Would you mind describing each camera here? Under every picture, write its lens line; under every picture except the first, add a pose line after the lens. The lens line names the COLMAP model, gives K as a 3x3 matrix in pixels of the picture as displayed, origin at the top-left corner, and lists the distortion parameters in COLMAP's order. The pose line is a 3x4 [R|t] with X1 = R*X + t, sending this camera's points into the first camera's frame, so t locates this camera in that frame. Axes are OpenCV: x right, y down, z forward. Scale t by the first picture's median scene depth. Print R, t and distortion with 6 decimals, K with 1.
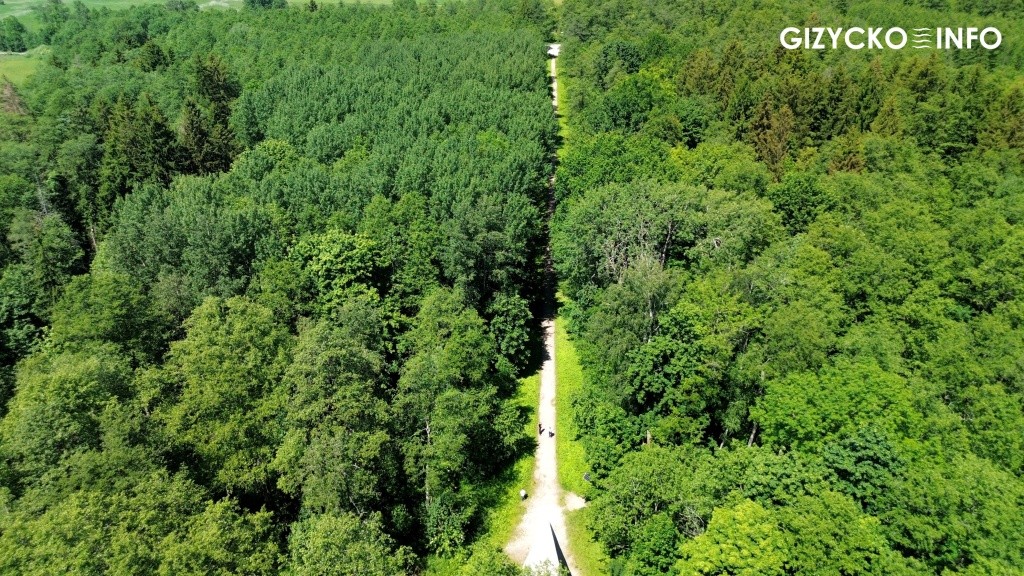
lens RADIAL K [[729.8, 0, 512.6], [0, 729.8, 283.6], [0, 0, 1]] dist [0.045679, -0.033582]
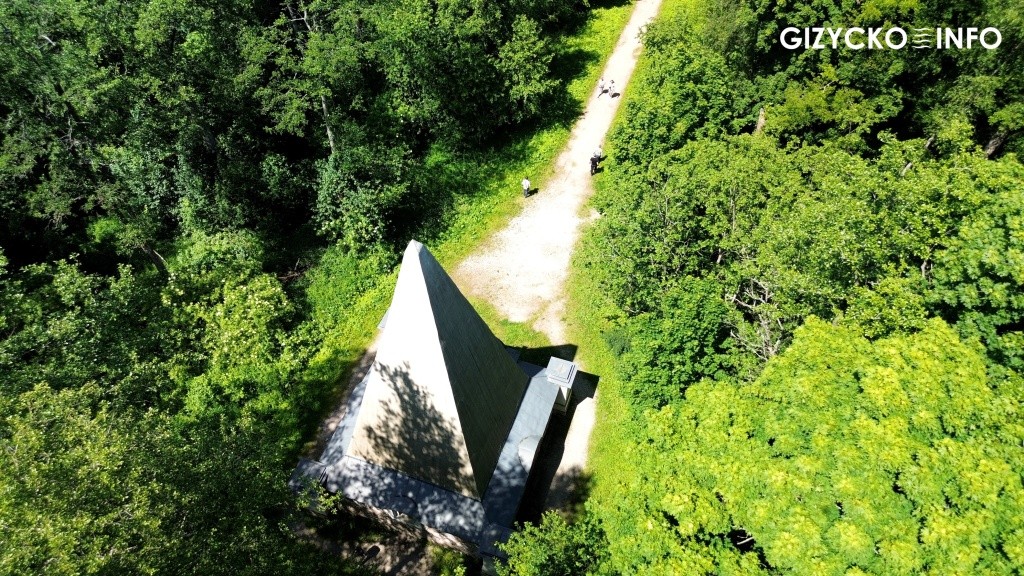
lens RADIAL K [[729.8, 0, 514.8], [0, 729.8, 290.0], [0, 0, 1]] dist [0.045679, -0.033582]
pose [[0.959118, 0.222563, -0.174809, 0.138780], [-0.130432, 0.895804, 0.424879, 0.120291], [0.251157, -0.384708, 0.888212, 0.467451]]
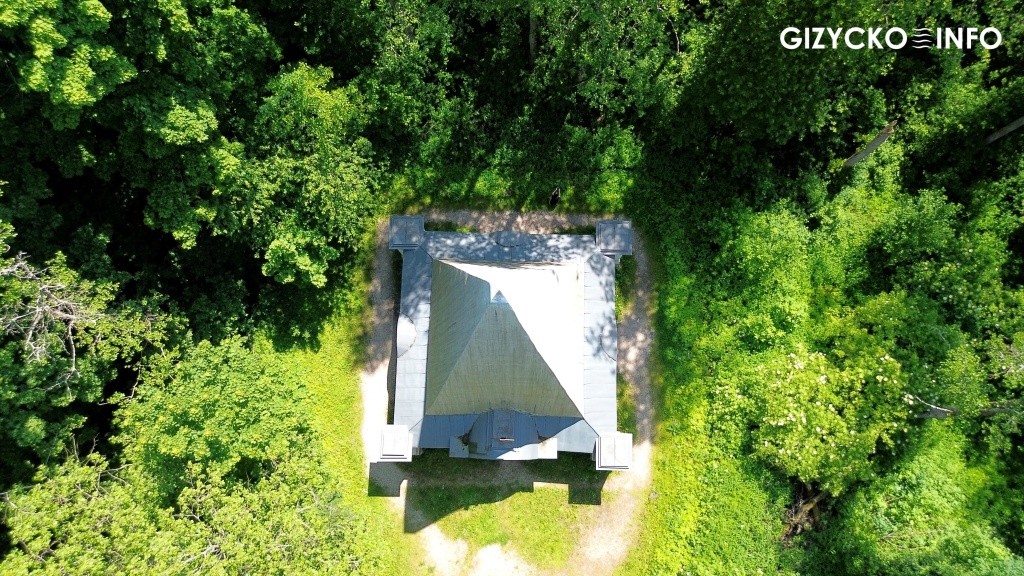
lens RADIAL K [[729.8, 0, 518.5], [0, 729.8, 279.0], [0, 0, 1]] dist [0.045679, -0.033582]
pose [[-0.999592, 0.026533, 0.010580, 0.021923], [0.003143, -0.265989, 0.963971, 0.005730], [0.028392, 0.963611, 0.265797, 0.688762]]
